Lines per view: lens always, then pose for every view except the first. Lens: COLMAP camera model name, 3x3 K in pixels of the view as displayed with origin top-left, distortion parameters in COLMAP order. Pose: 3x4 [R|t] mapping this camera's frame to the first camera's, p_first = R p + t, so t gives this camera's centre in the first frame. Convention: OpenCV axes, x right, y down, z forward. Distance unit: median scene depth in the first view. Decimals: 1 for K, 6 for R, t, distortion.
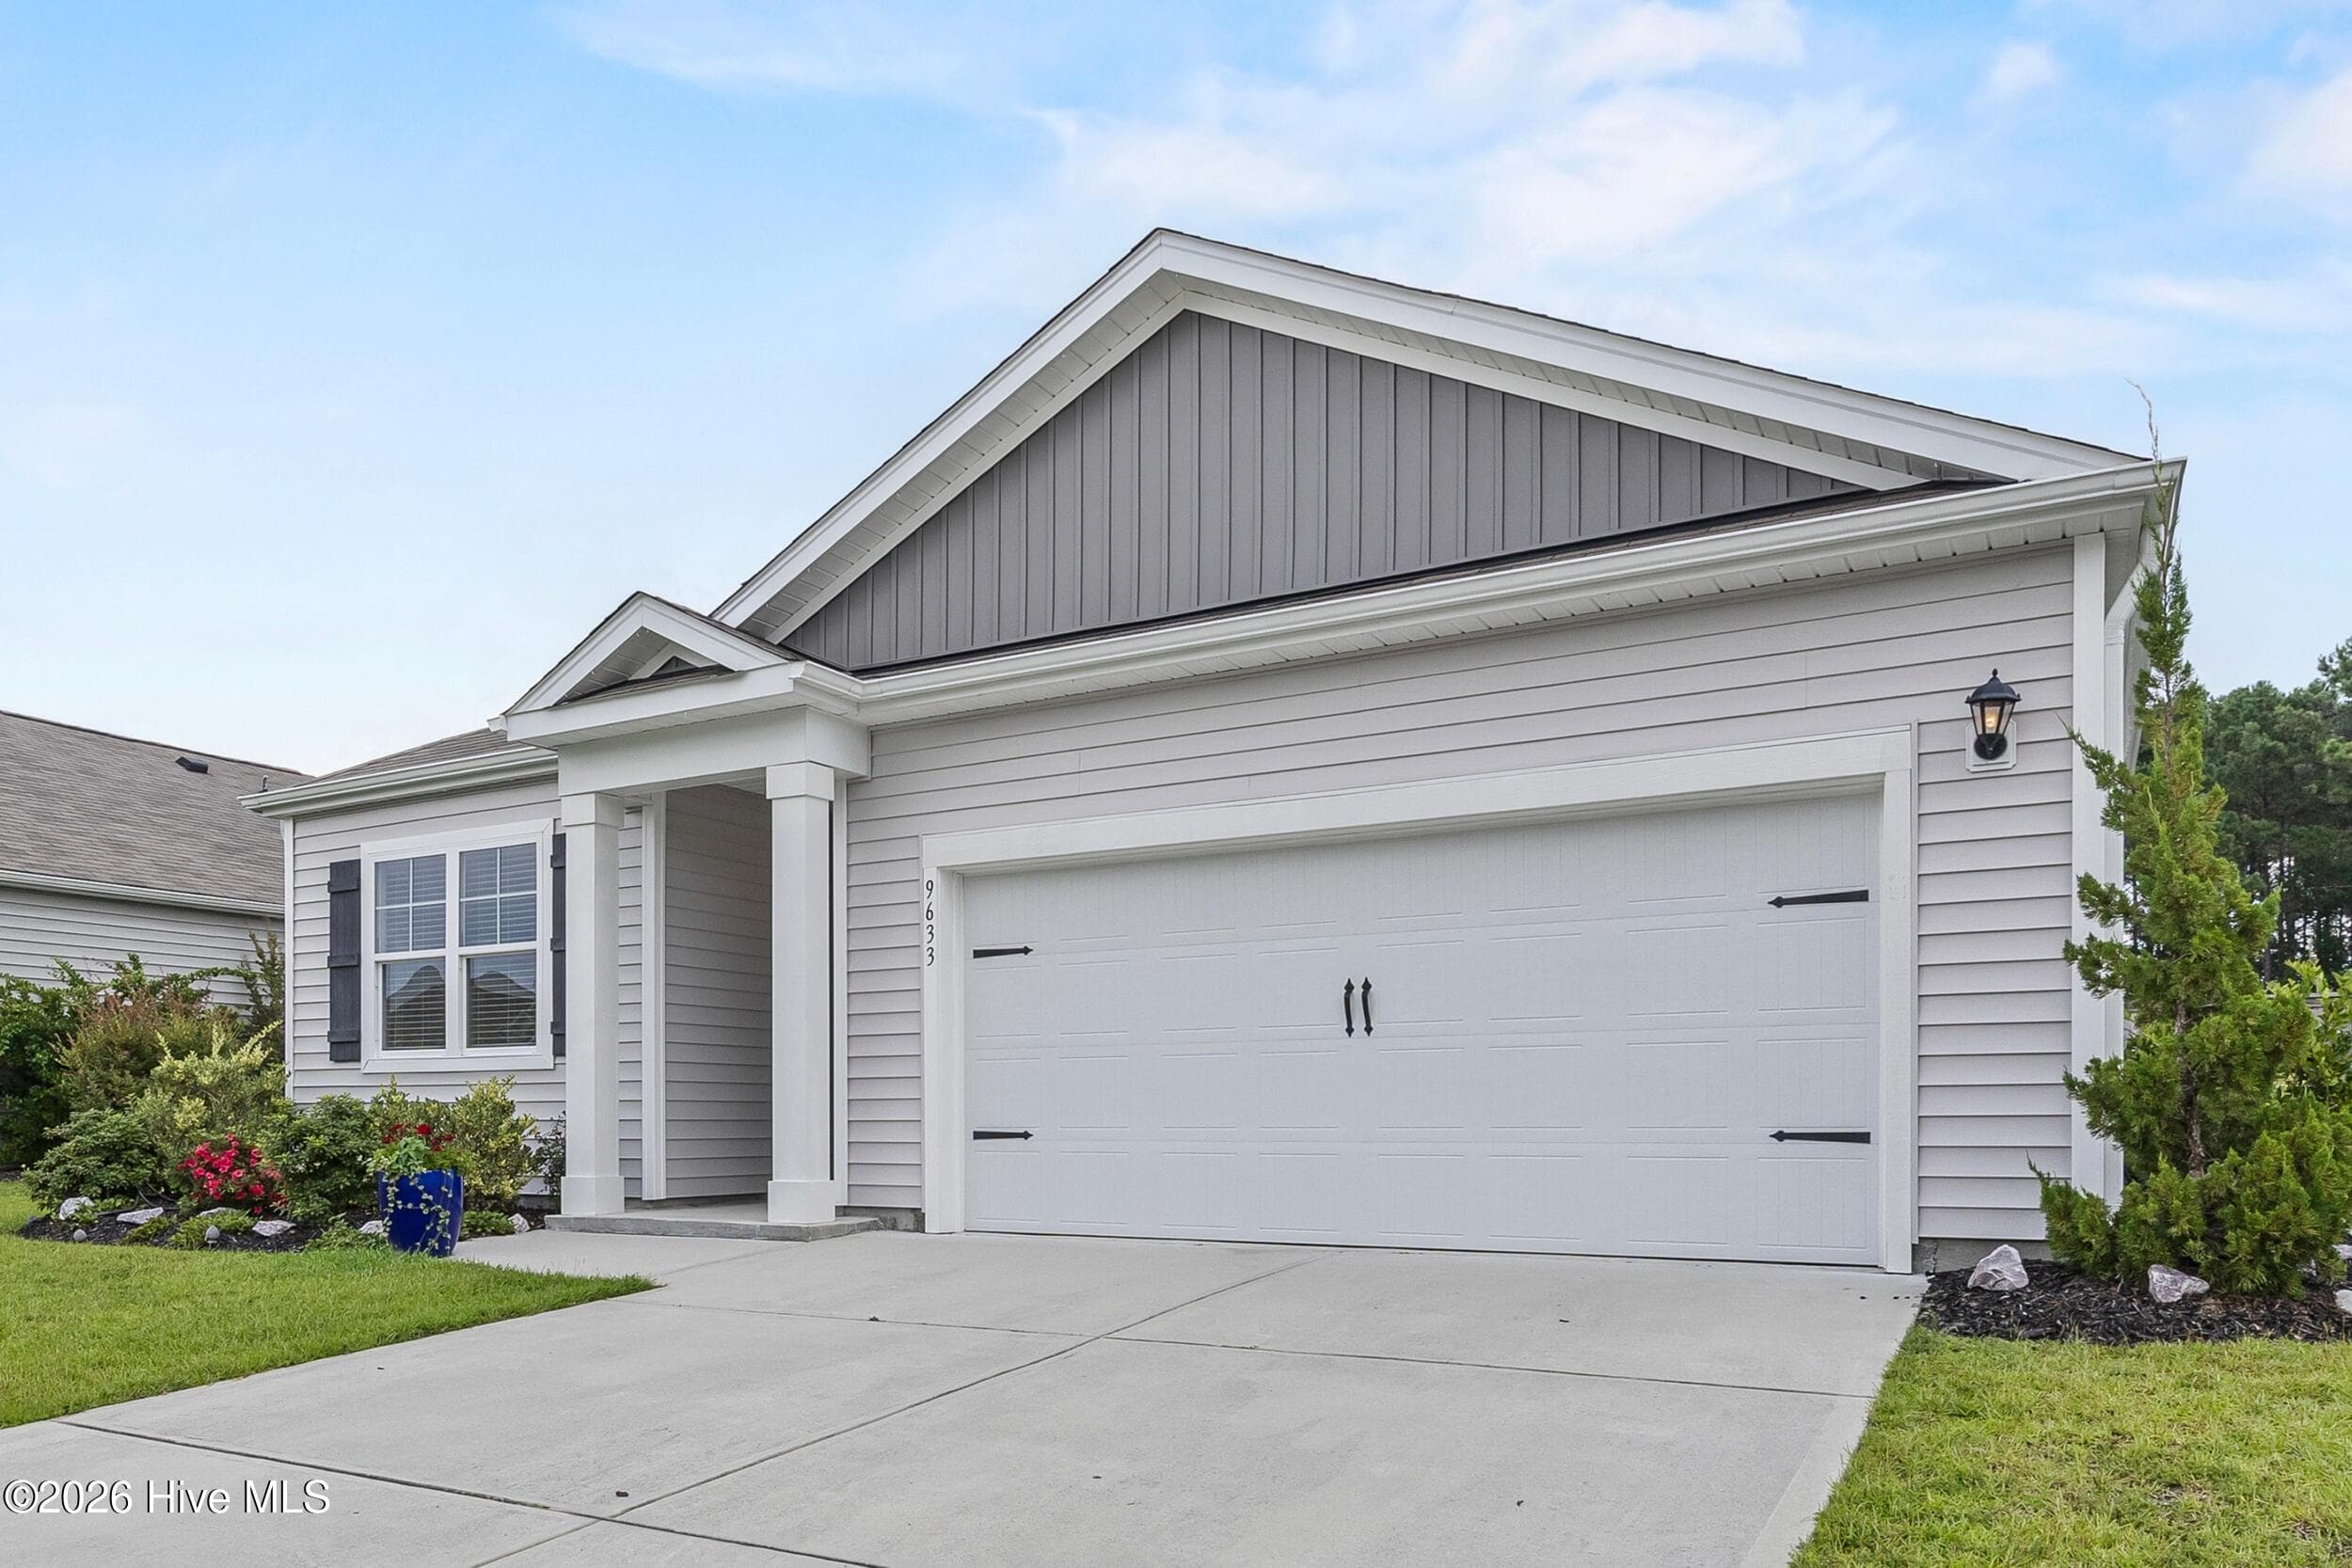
lens RADIAL K [[1725.6, 0, 968.4], [0, 1725.6, 1116.0], [0, 0, 1]] dist [-0.015218, 0.000795]
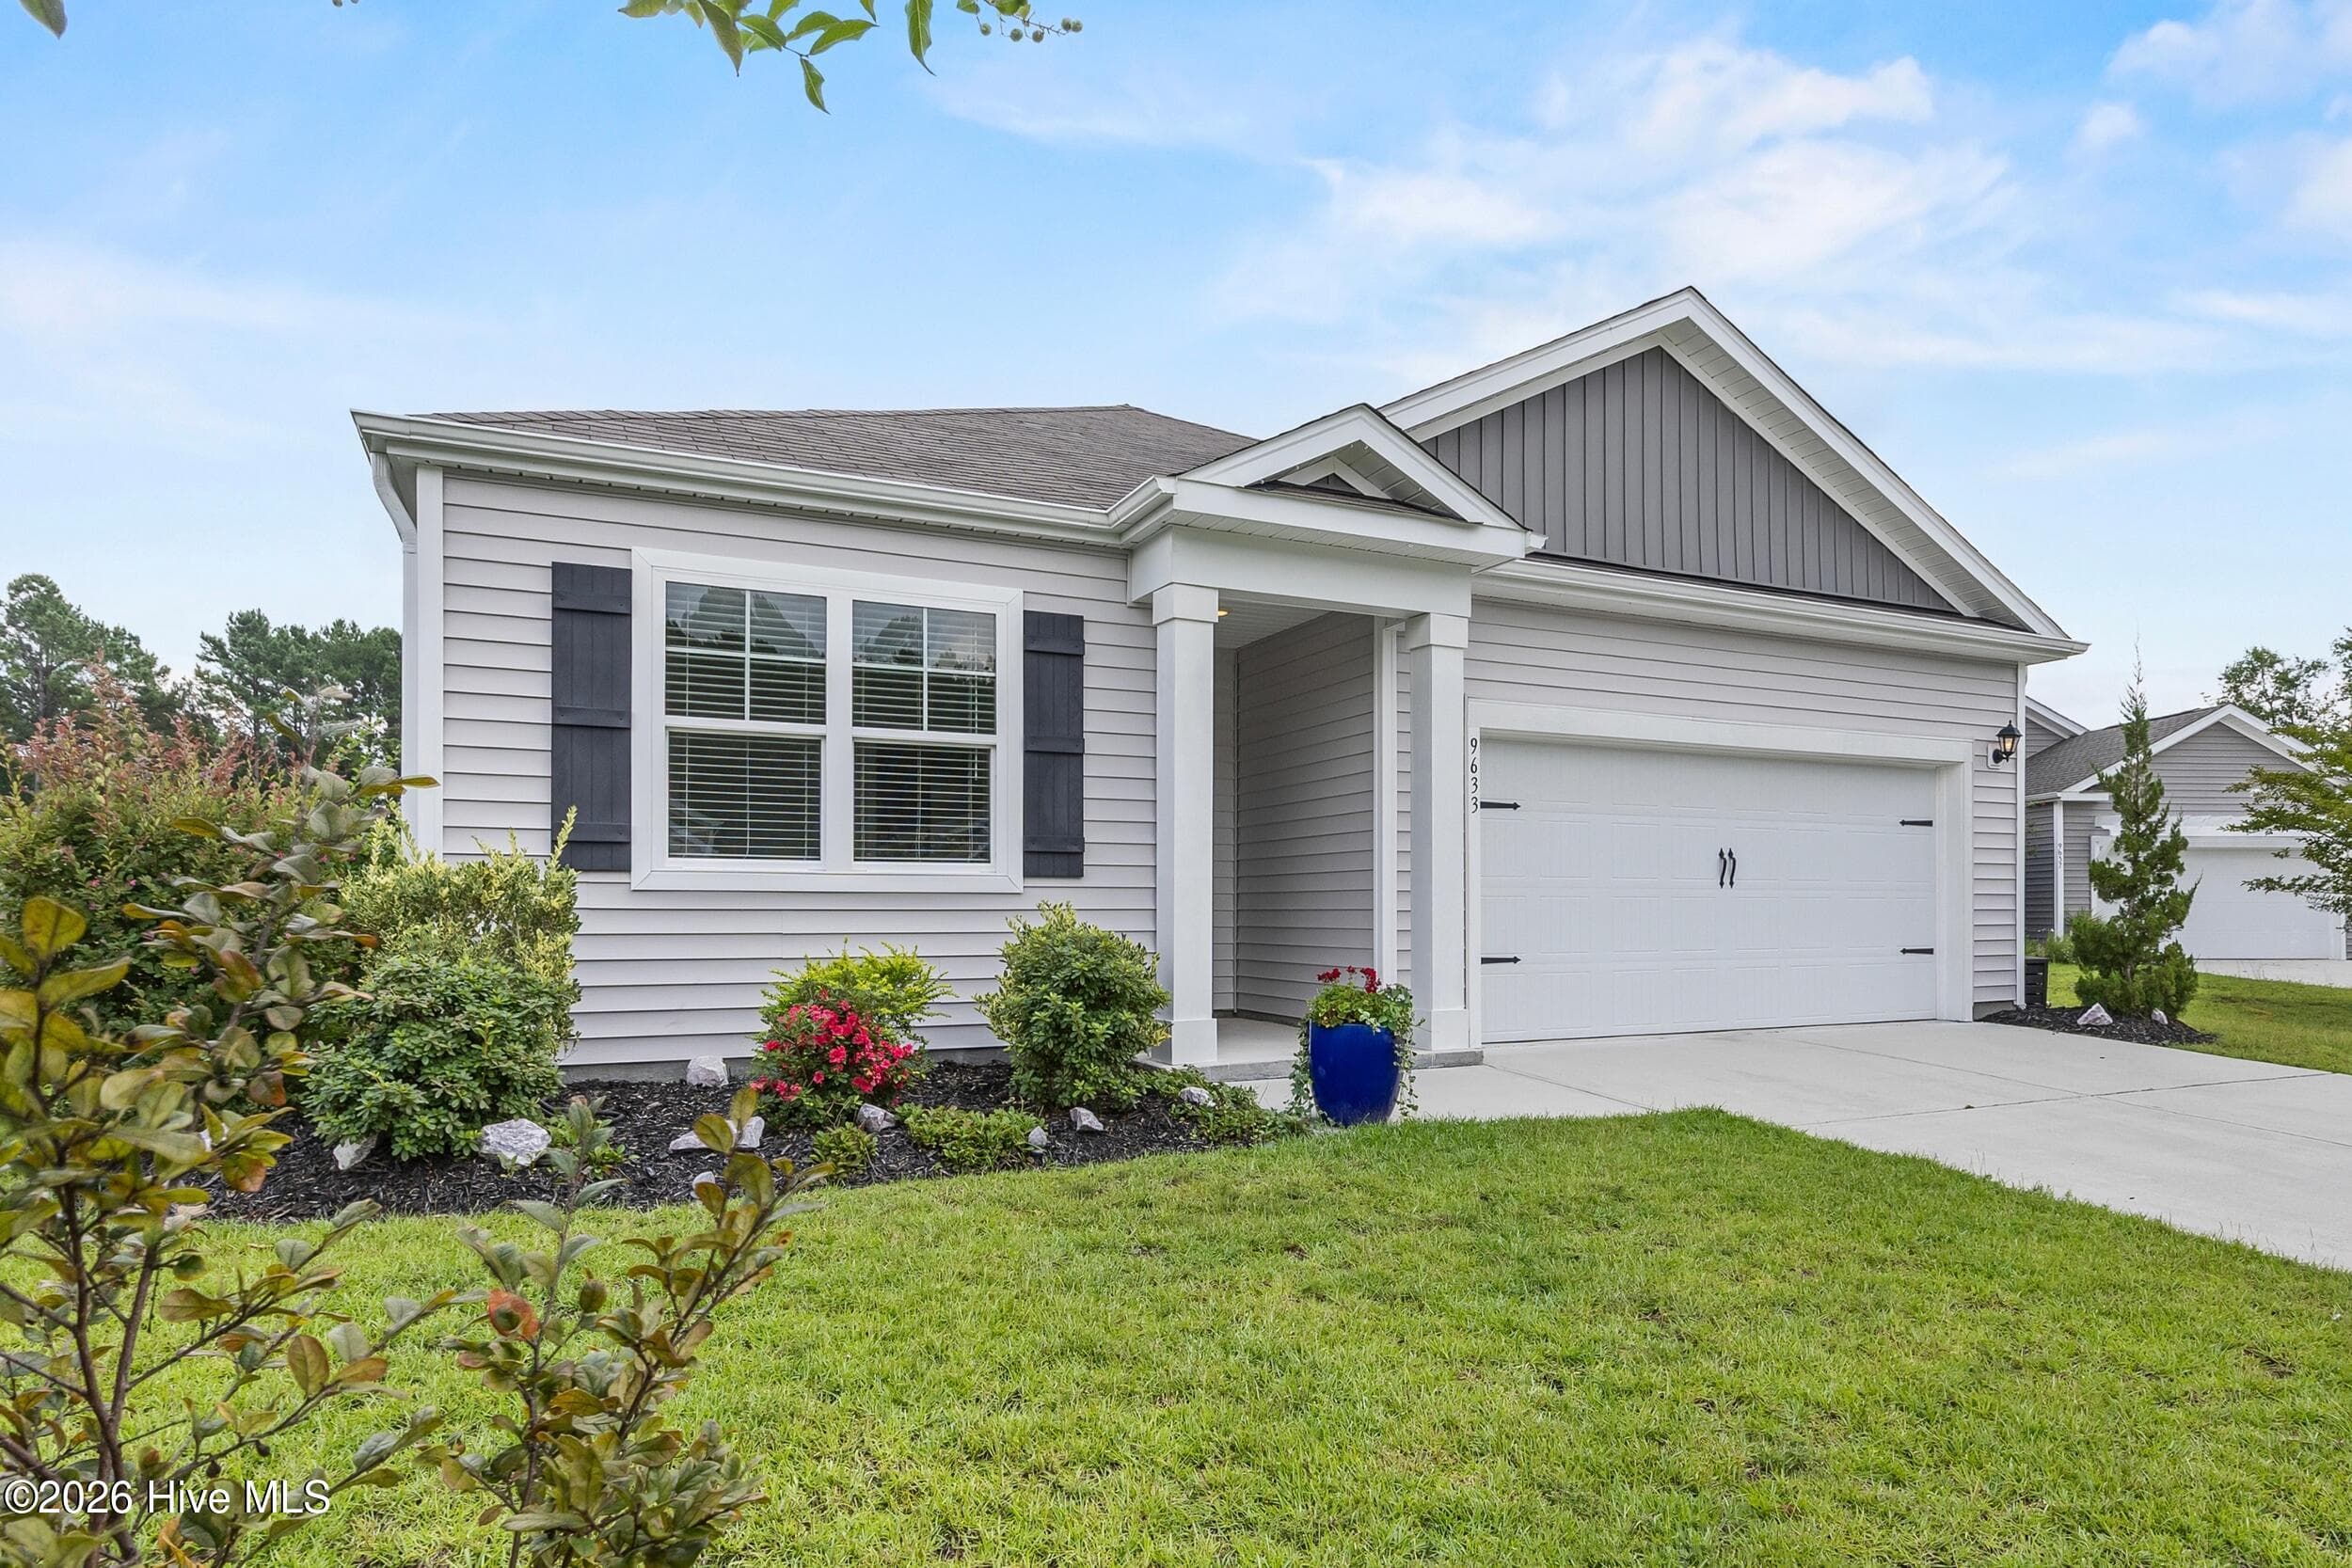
lens RADIAL K [[1396.5, 0, 1259.4], [0, 1396.5, 906.1], [0, 0, 1]] dist [-0.016866, -0.000189]
pose [[0.500766, 0.004491, 0.865571, -0.887202], [-0.002557, 0.999990, -0.003709, -0.021984], [-0.865579, -0.000356, 0.500773, 0.660172]]
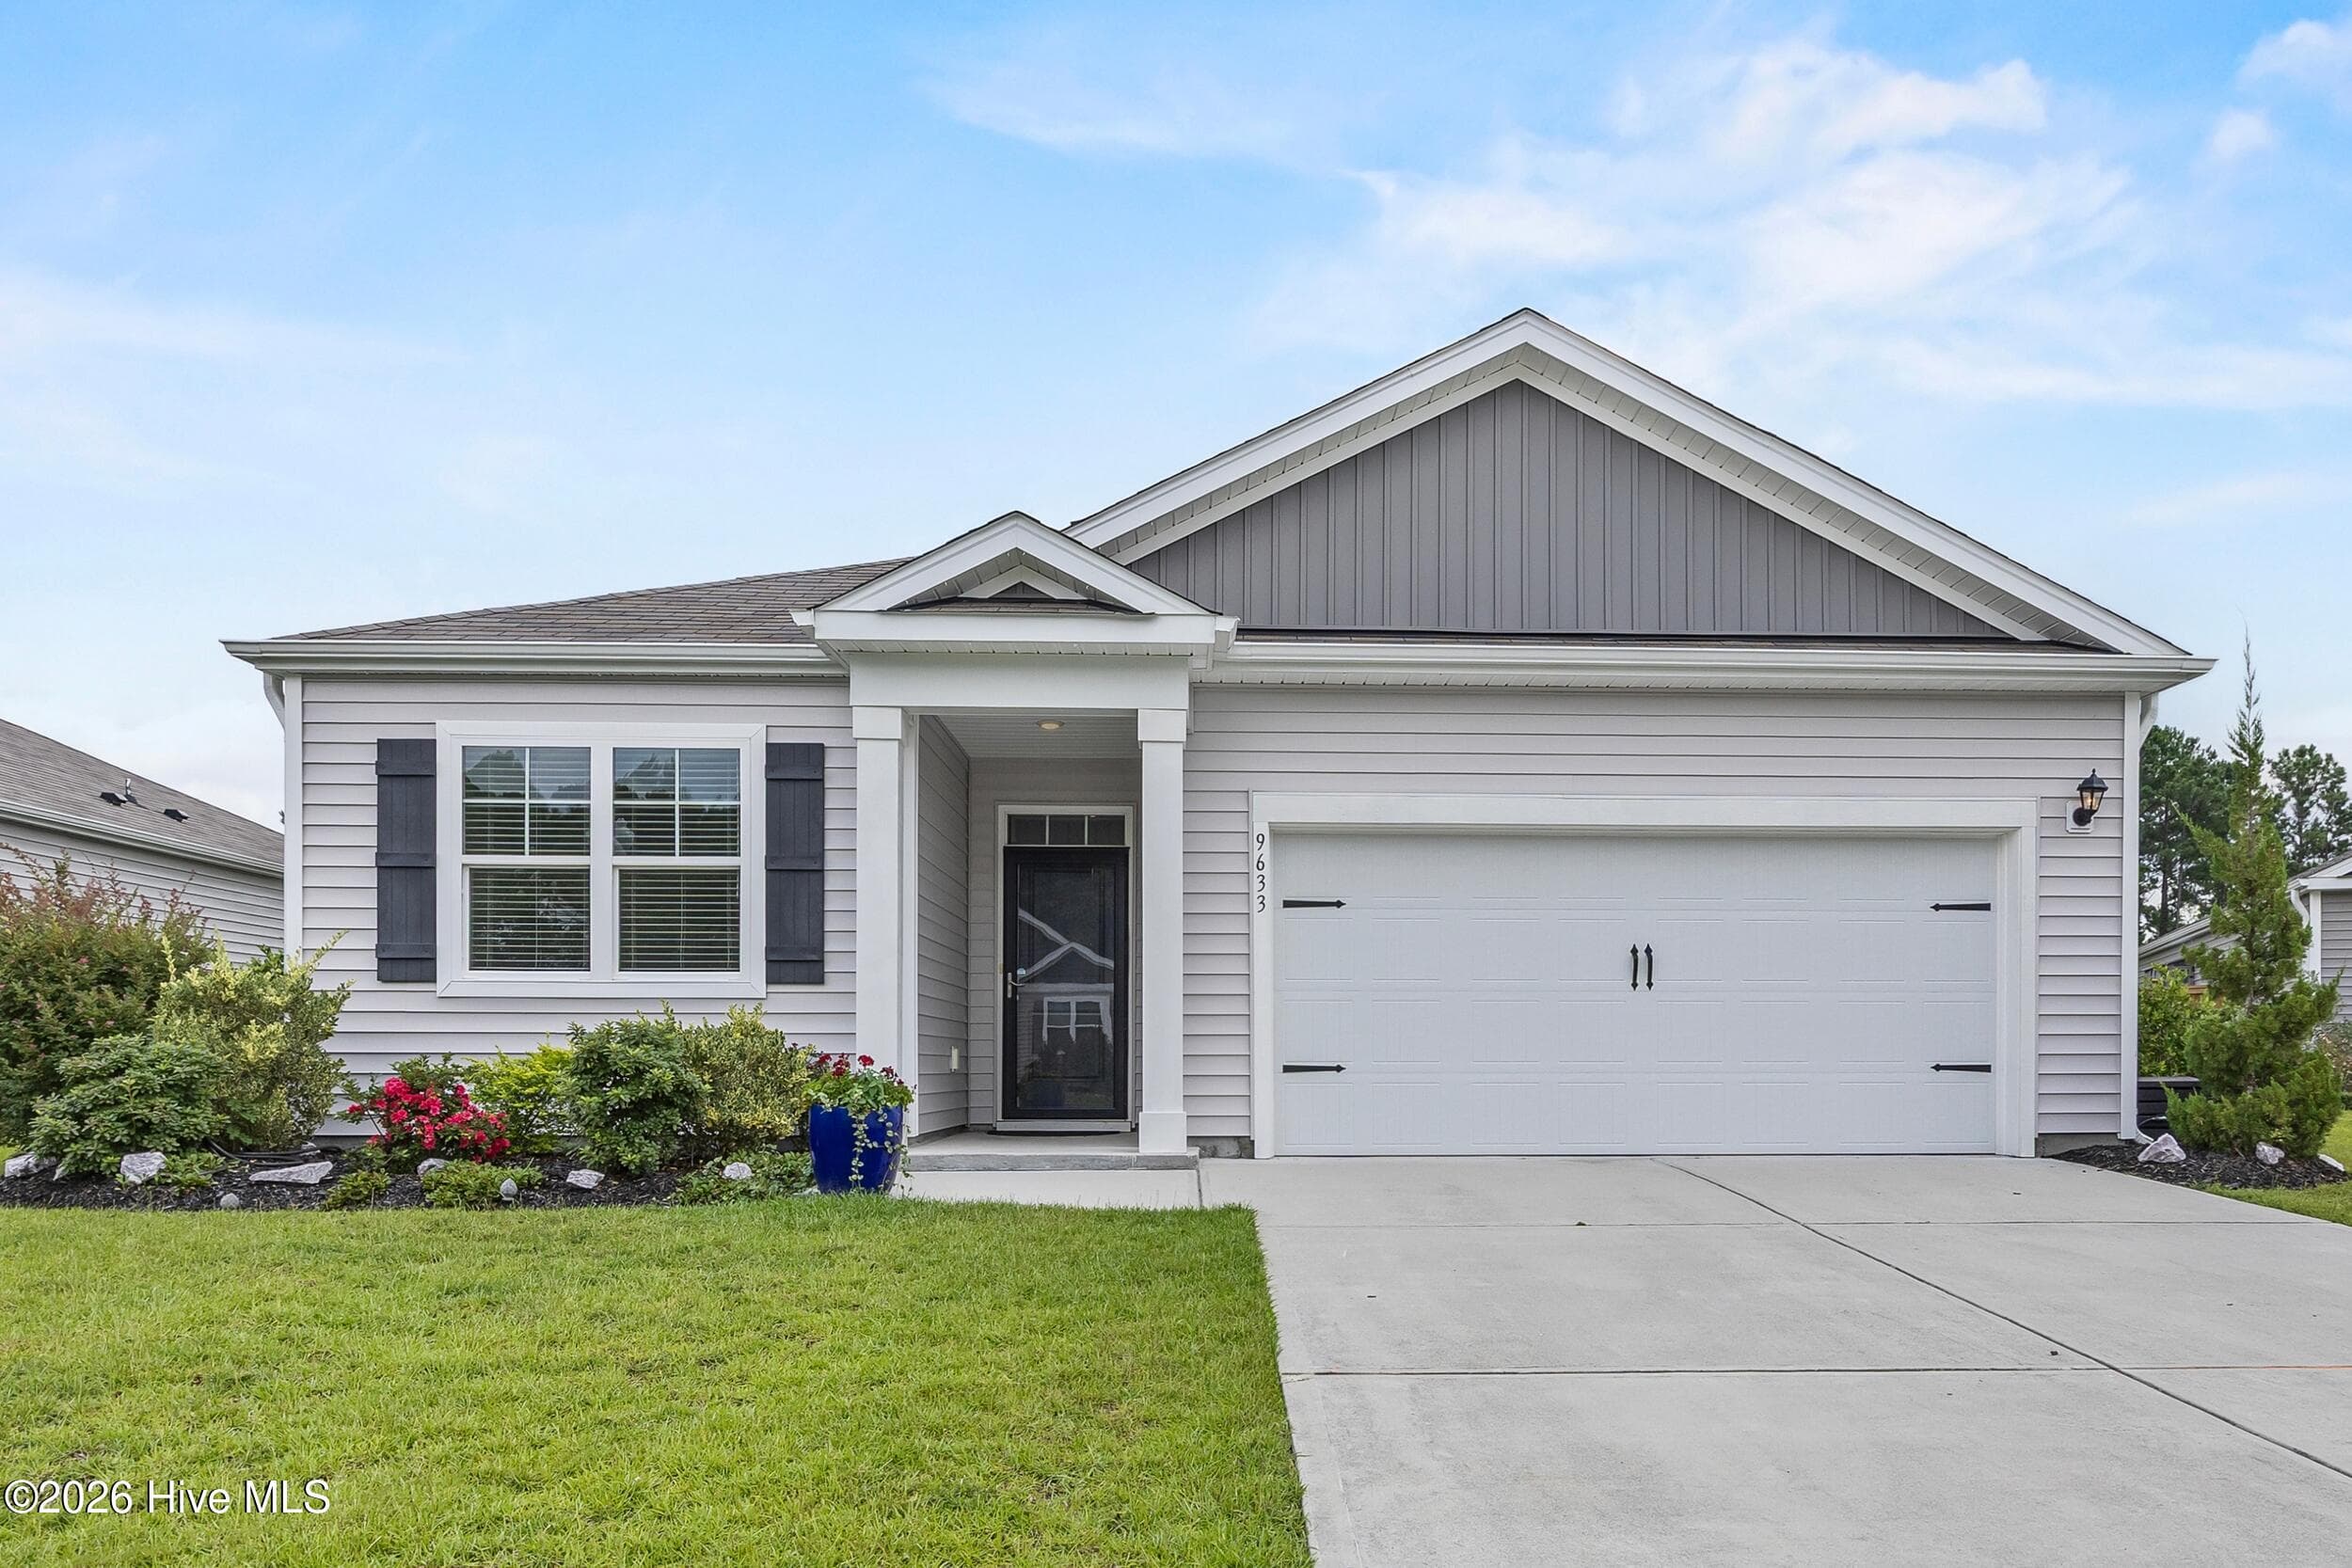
lens RADIAL K [[1545.1, 0, 1288.4], [0, 1545.1, 1072.6], [0, 0, 1]] dist [-0.015234, 0.002709]
pose [[0.812873, 0.000191, 0.582441, -0.573244], [-0.002794, 0.999990, 0.003571, 0.010104], [-0.582434, -0.004530, 0.812865, 0.198337]]
